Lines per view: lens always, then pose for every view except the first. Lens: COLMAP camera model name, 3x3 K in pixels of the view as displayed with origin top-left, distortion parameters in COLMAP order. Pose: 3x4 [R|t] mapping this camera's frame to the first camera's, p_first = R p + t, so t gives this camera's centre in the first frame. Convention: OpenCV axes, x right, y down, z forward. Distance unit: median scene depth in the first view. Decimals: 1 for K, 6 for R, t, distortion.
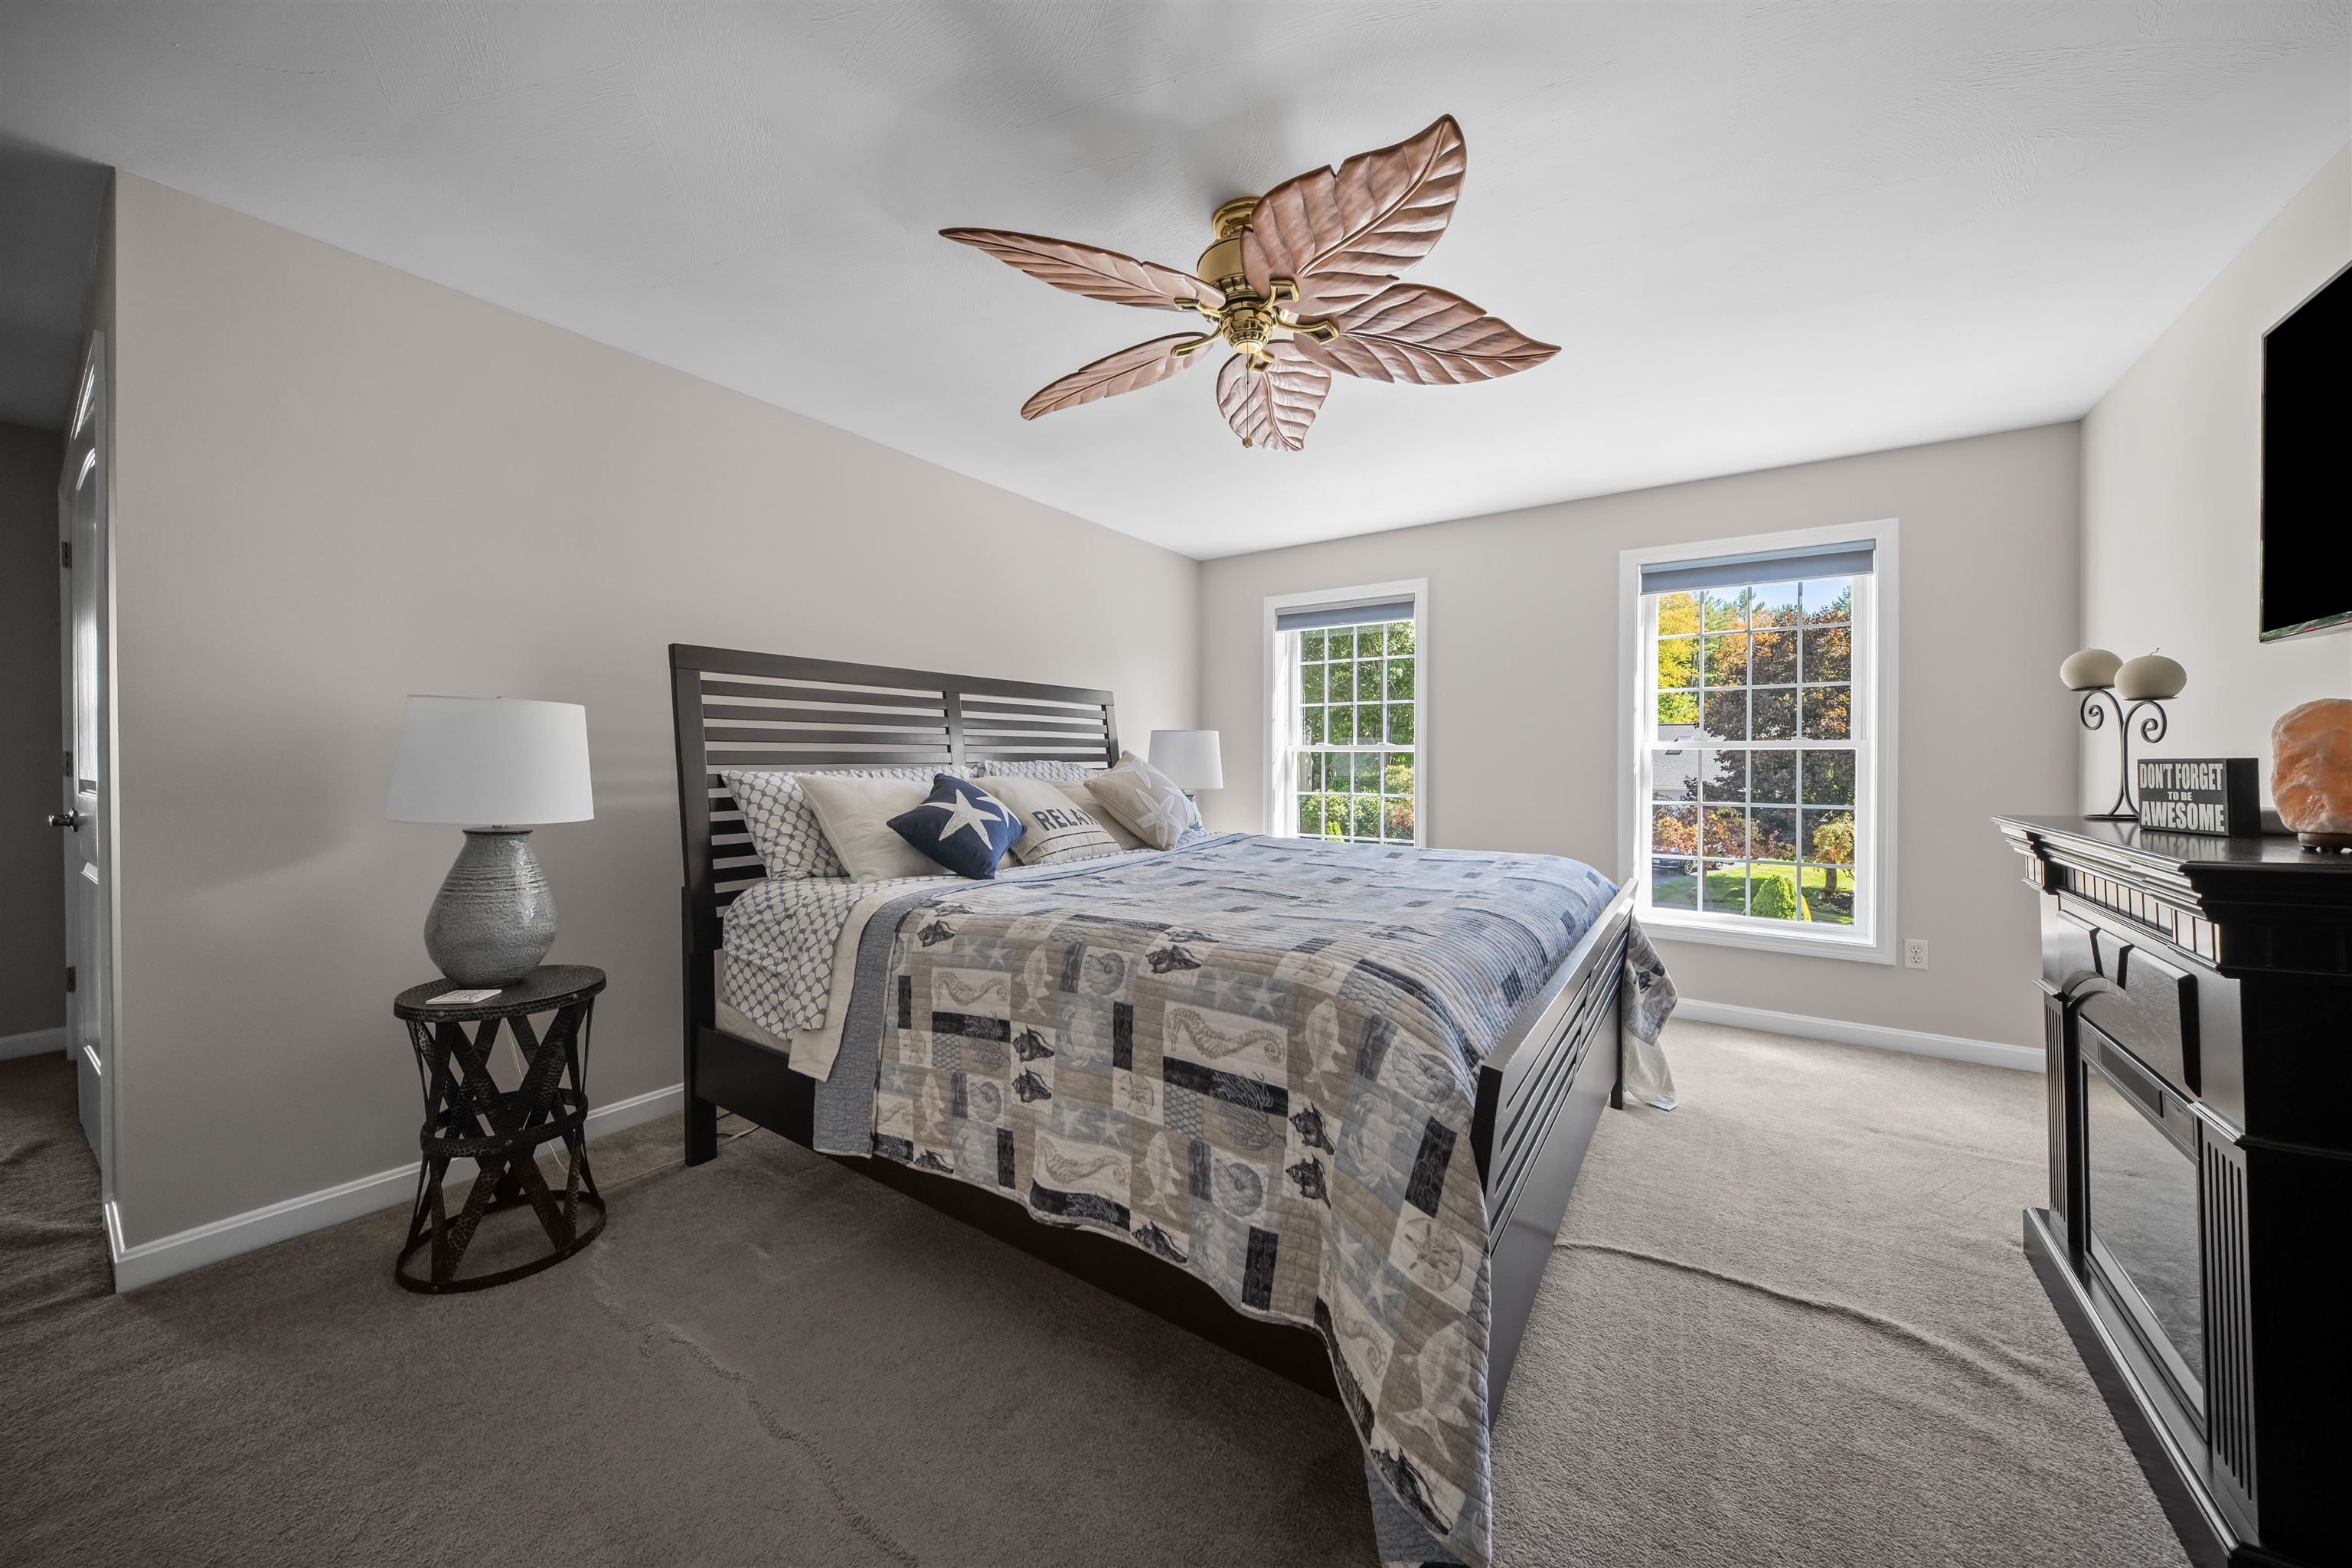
lens RADIAL K [[838.4, 0, 1182.3], [0, 838.4, 779.4], [0, 0, 1]] dist [0.011128, -0.004209]
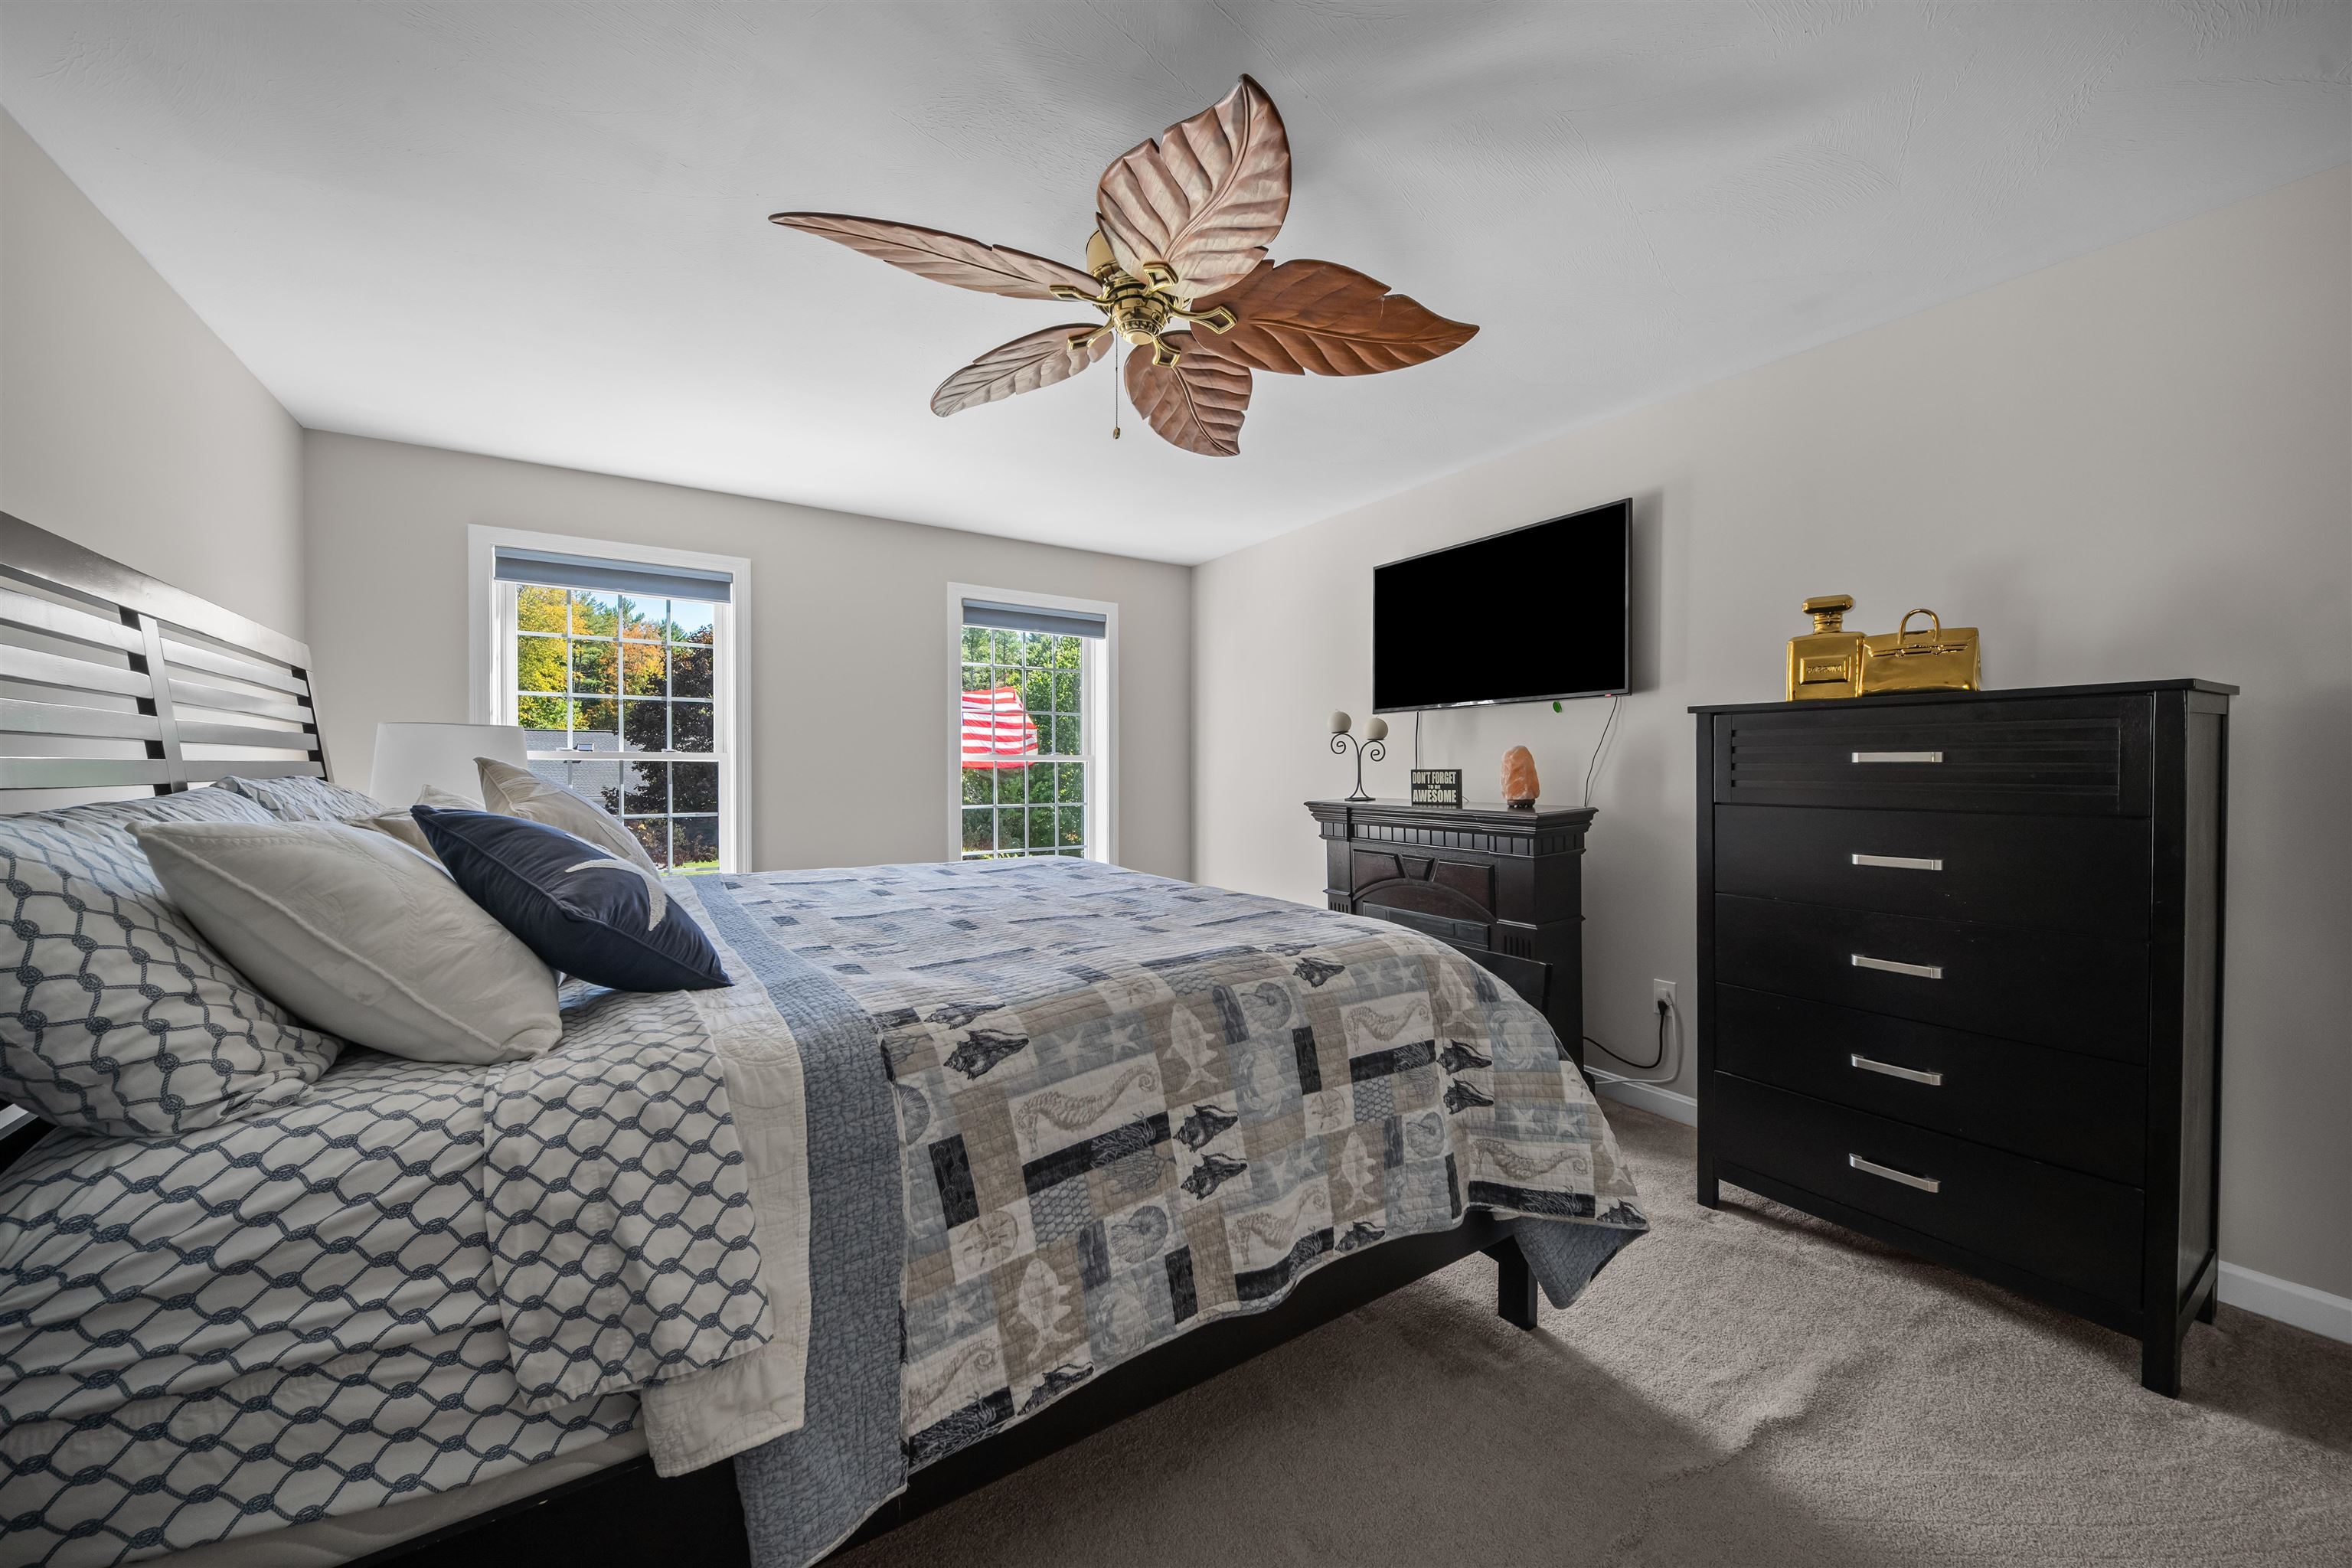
lens RADIAL K [[843.9, 0, 1205.0], [0, 843.9, 784.8], [0, 0, 1]] dist [0.000666, -0.004255]
pose [[0.363476, -0.019819, 0.931393, -0.852308], [0.024189, 0.999637, 0.011831, -0.020996], [-0.931289, 0.018229, 0.363824, 0.632979]]
